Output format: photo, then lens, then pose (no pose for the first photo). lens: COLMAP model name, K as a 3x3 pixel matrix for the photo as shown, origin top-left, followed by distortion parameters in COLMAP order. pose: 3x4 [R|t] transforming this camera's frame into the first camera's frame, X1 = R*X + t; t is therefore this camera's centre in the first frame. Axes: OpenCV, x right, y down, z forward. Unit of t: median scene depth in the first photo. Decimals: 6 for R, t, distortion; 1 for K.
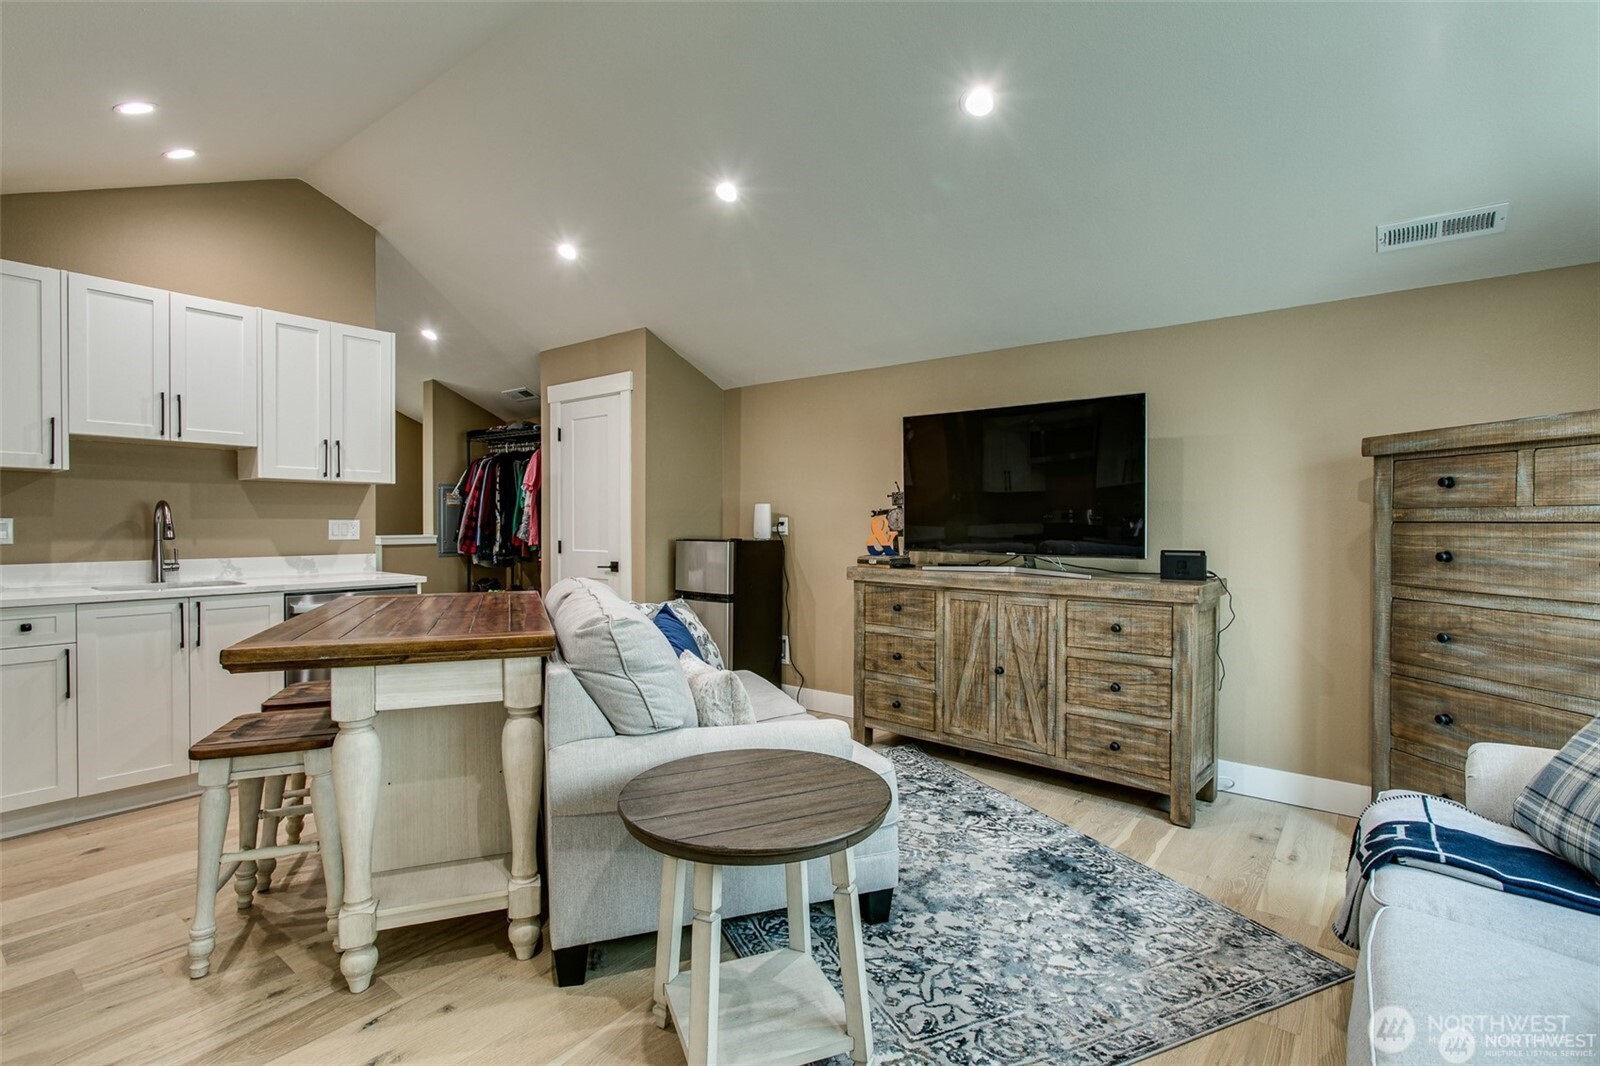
lens RADIAL K [[773.5, 0, 800.0], [0, 773.5, 533.0], [0, 0, 1]] dist [-0.002593, -0.000196]
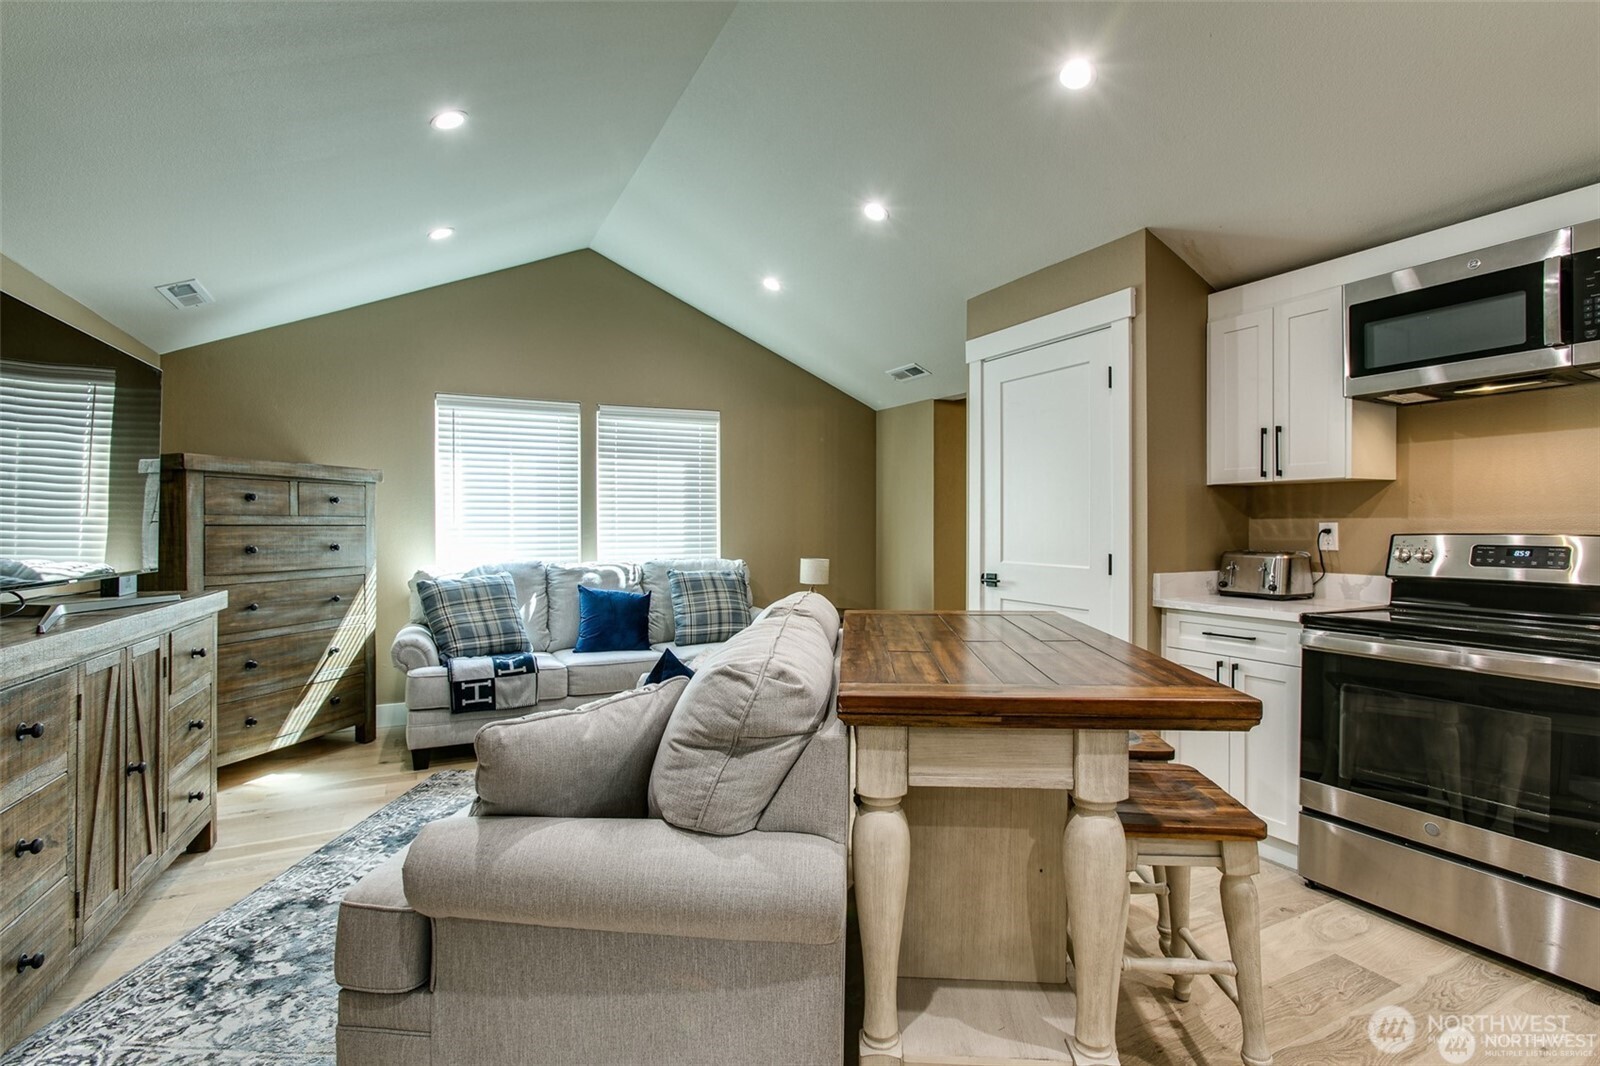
lens RADIAL K [[773.5, 0, 800.0], [0, 773.5, 533.0], [0, 0, 1]] dist [-0.002593, -0.000196]
pose [[-0.909808, -0.006746, 0.414975, -0.665454], [0.003650, 0.999699, 0.024254, -0.030528], [-0.415014, 0.023581, -0.909509, 1.870724]]
